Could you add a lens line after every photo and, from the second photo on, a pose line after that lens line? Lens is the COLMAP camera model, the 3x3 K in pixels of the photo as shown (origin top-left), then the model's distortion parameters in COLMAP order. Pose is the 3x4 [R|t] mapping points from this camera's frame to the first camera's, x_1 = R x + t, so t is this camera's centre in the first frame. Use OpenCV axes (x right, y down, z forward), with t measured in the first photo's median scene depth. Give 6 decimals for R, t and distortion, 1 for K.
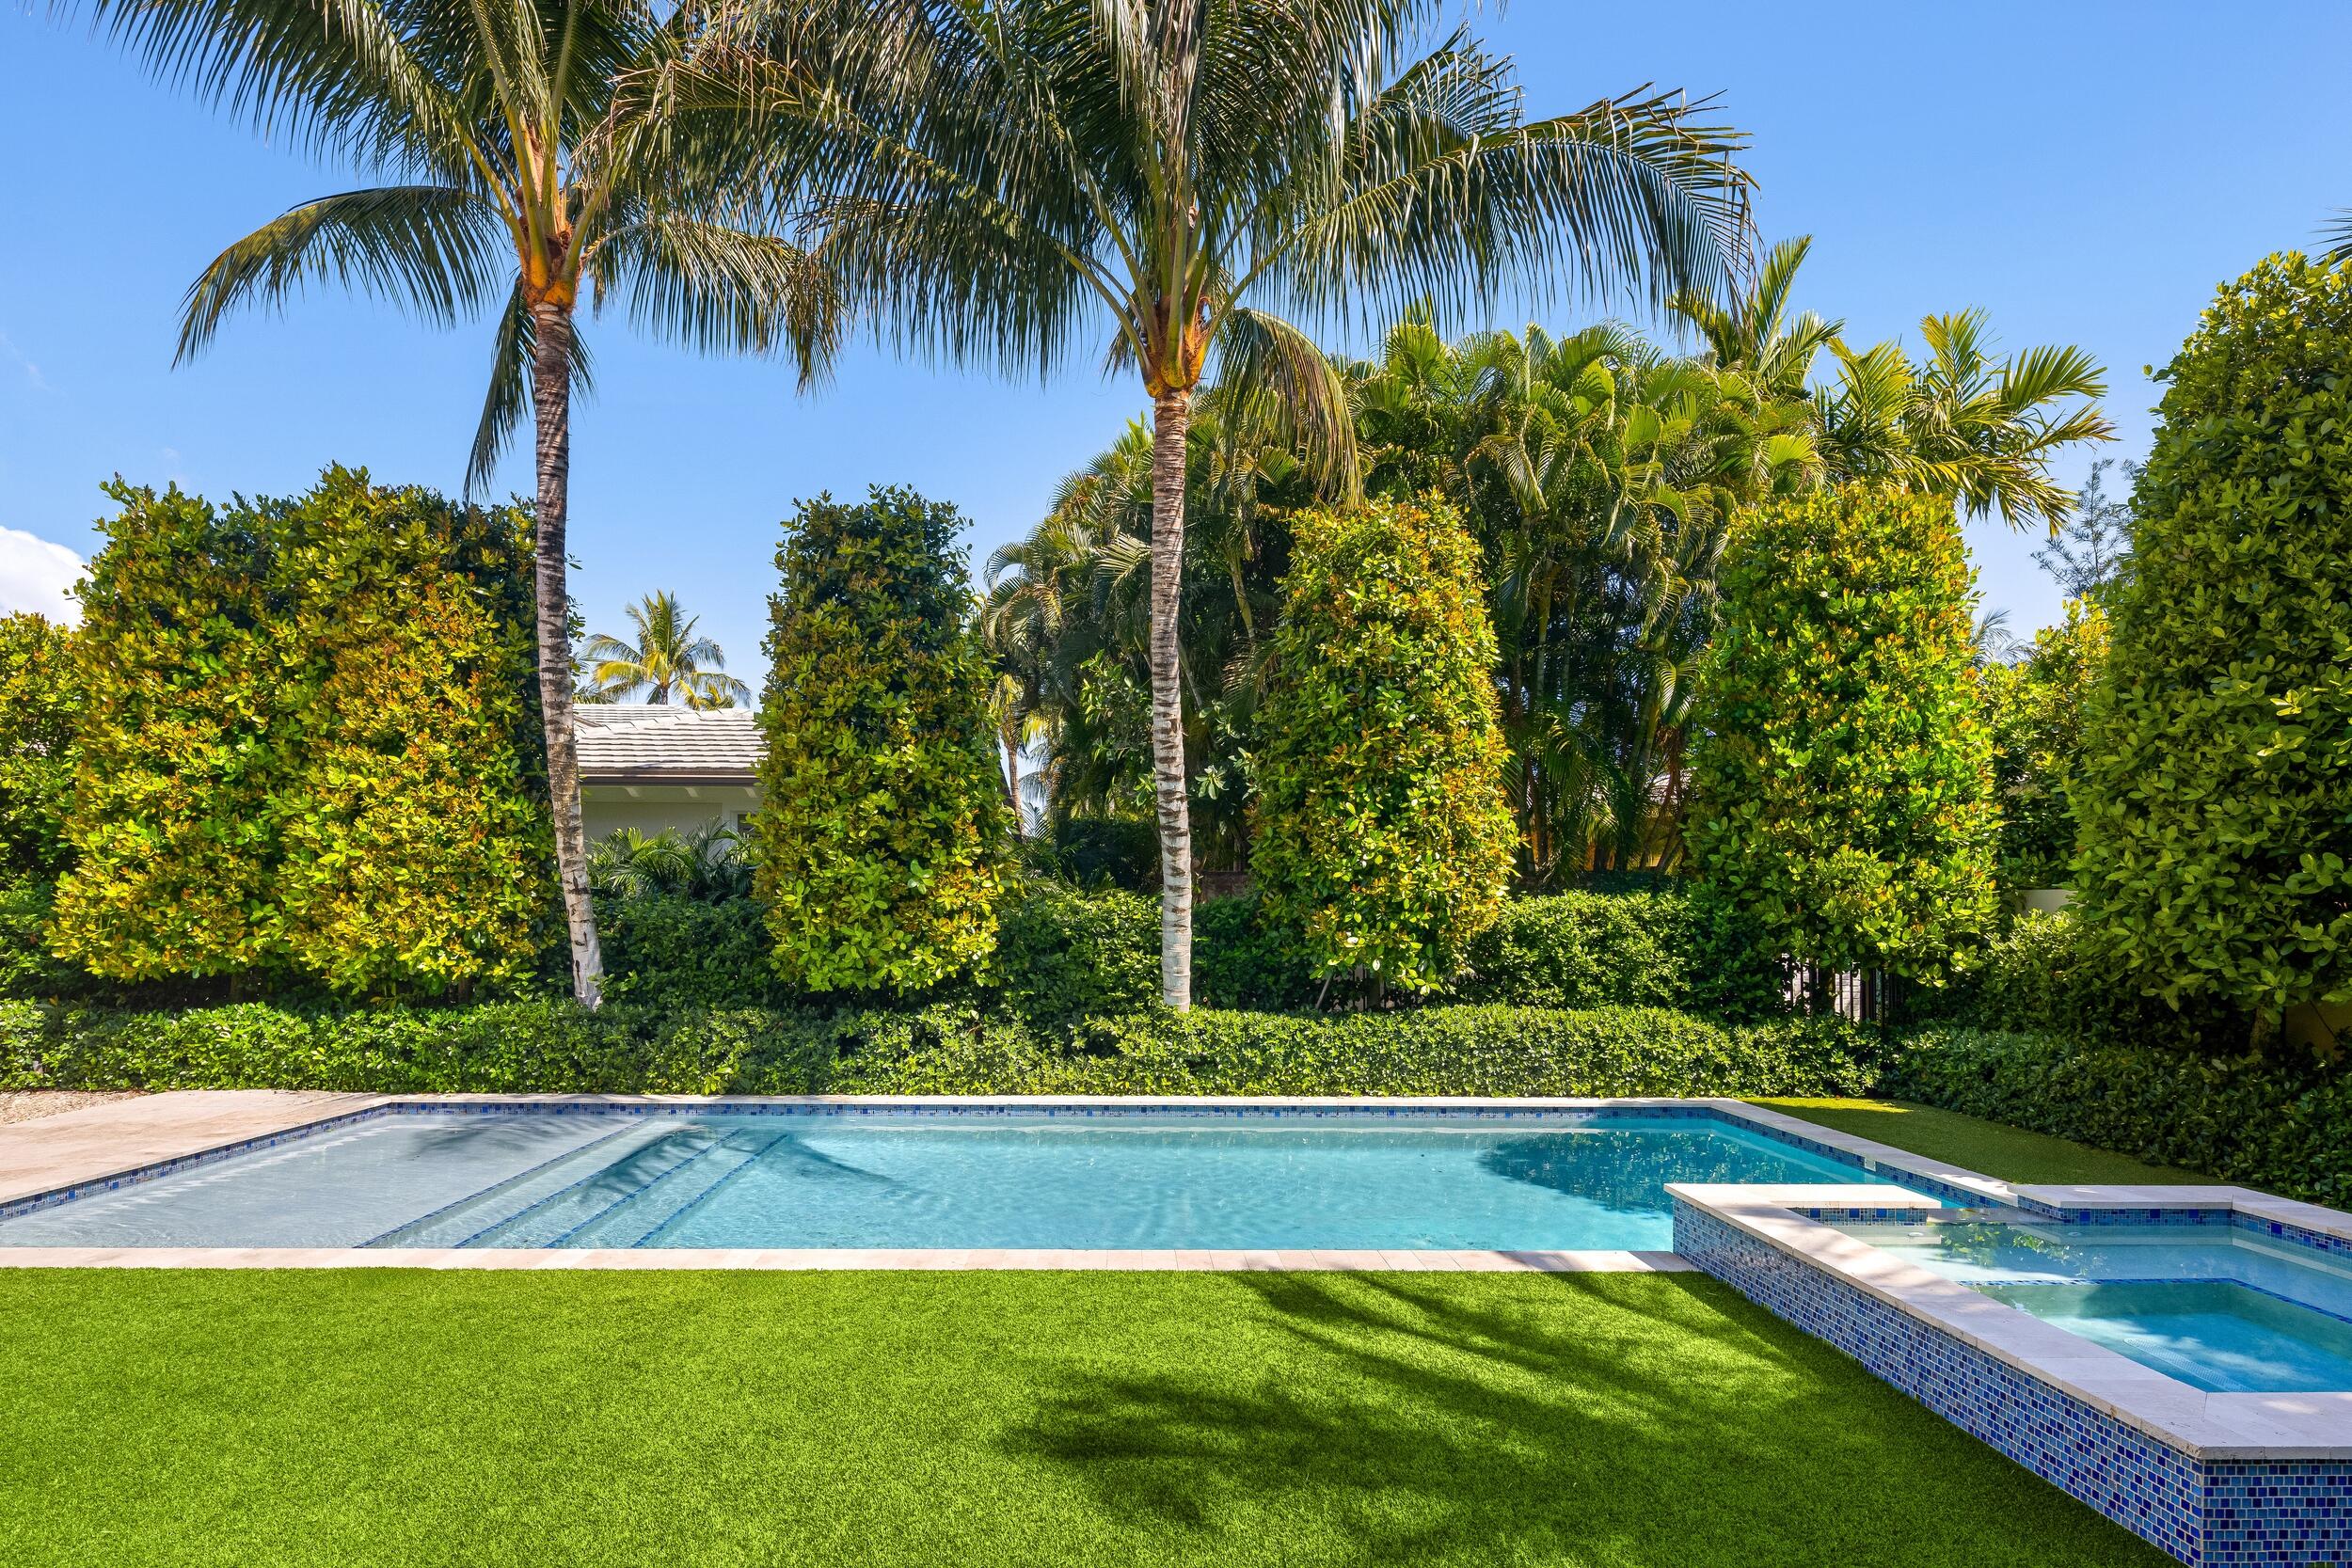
lens RADIAL K [[1158.5, 0, 1139.3], [0, 1158.5, 927.1], [0, 0, 1]] dist [0.013908, -0.008231]
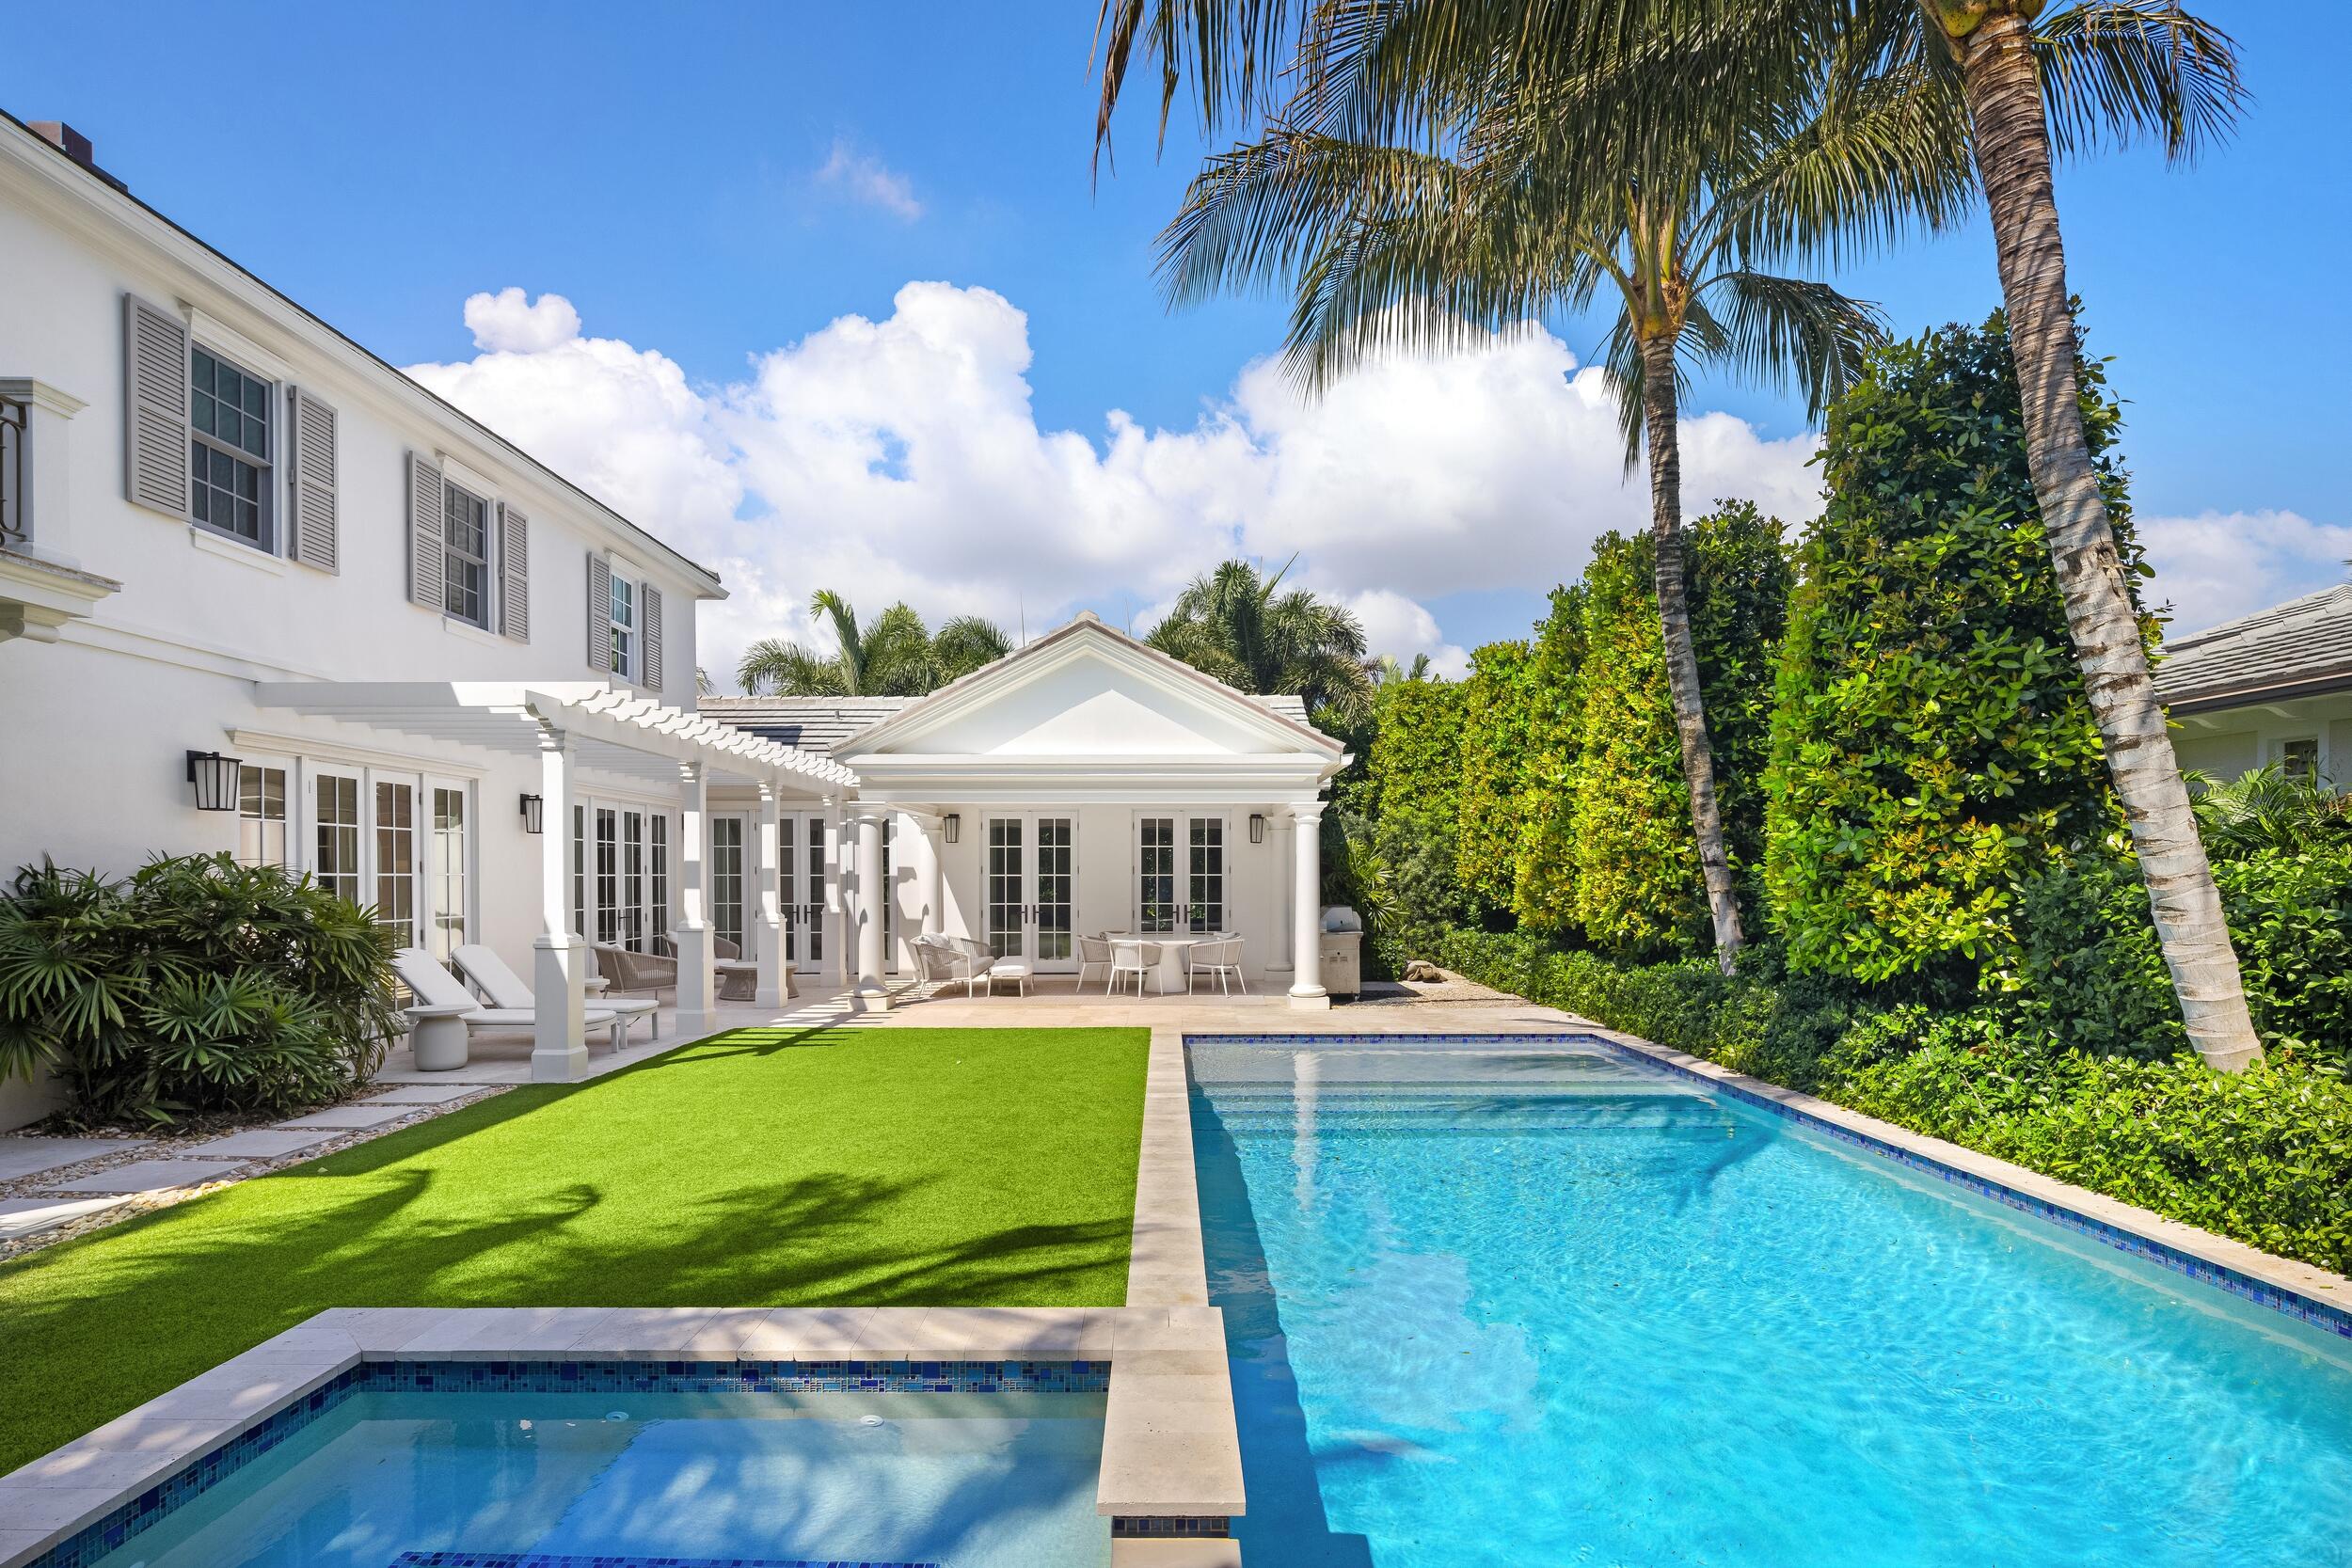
lens RADIAL K [[1145.0, 0, 1178.7], [0, 1145.0, 892.7], [0, 0, 1]] dist [0.004526, 0.001370]
pose [[-0.003303, 0.008313, -0.999960, 0.592310], [-0.009281, 0.999922, 0.008343, -0.008455], [0.999951, 0.009308, -0.003226, 0.539893]]
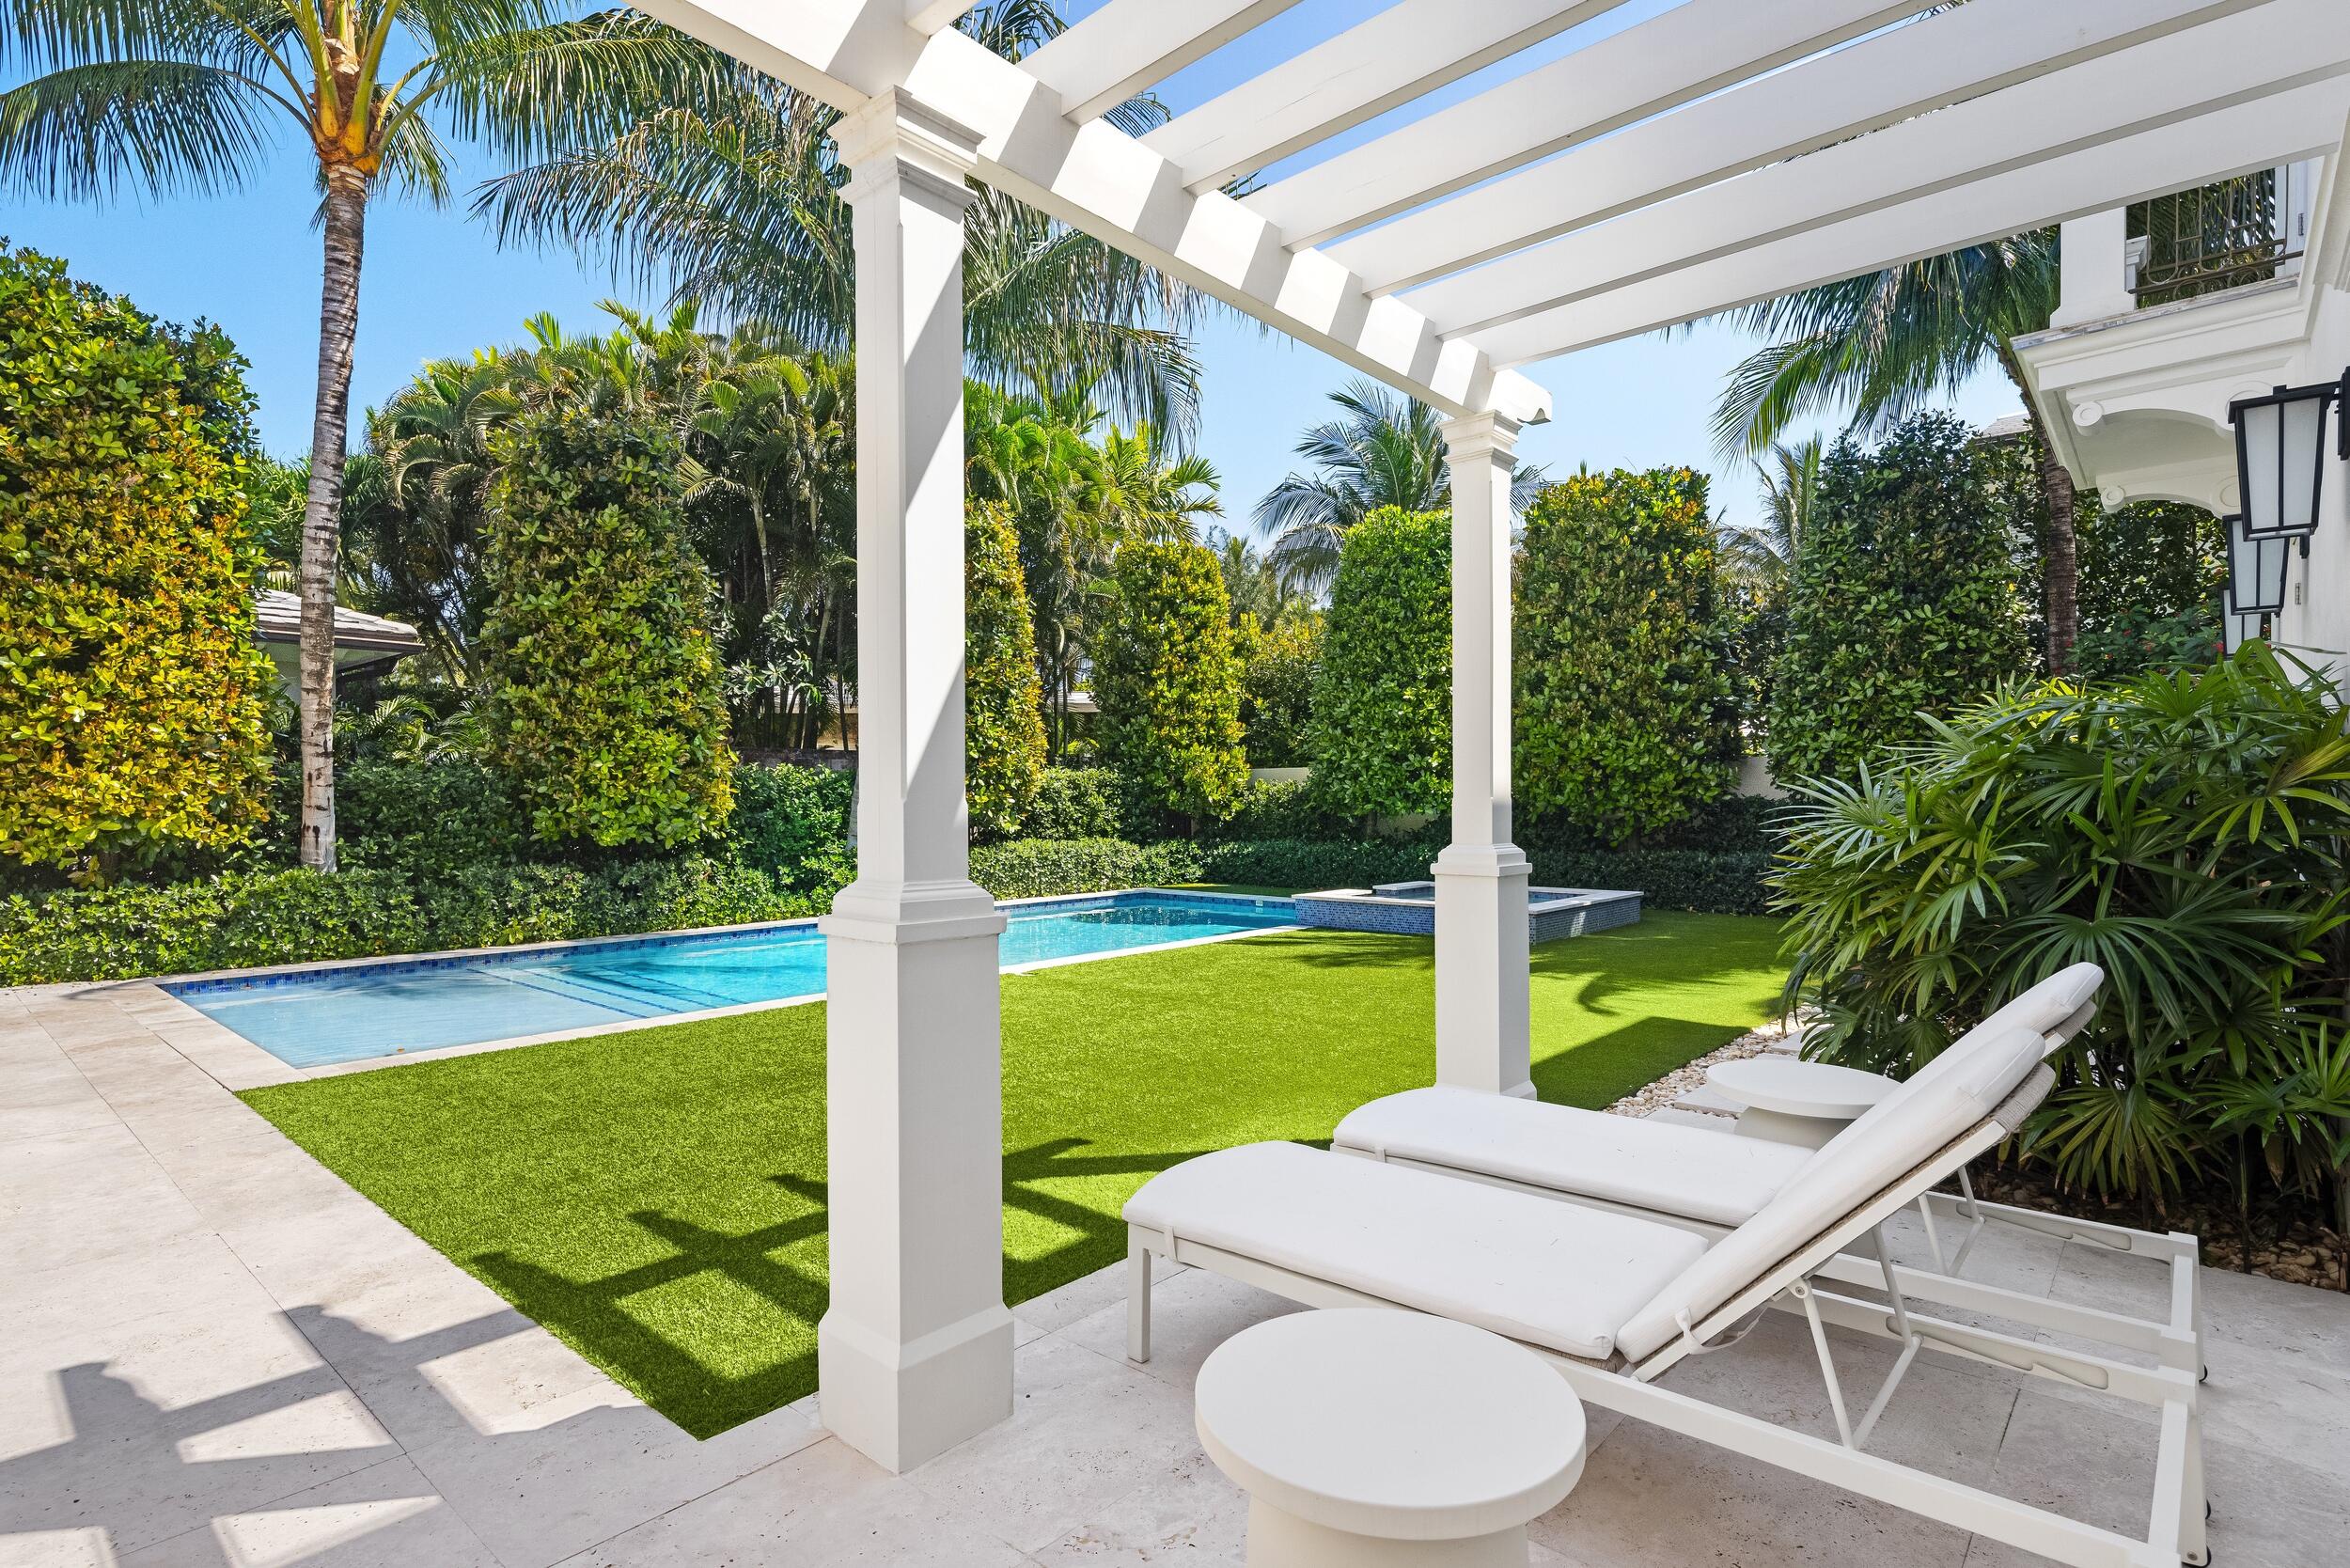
lens RADIAL K [[1157.7, 0, 1159.7], [0, 1157.7, 809.4], [0, 0, 1]] dist [0.013908, -0.008231]
pose [[0.677913, -0.015754, 0.734973, -0.755586], [0.012784, 0.999872, 0.009641, 0.015313], [-0.735031, 0.002860, 0.678028, -0.184246]]
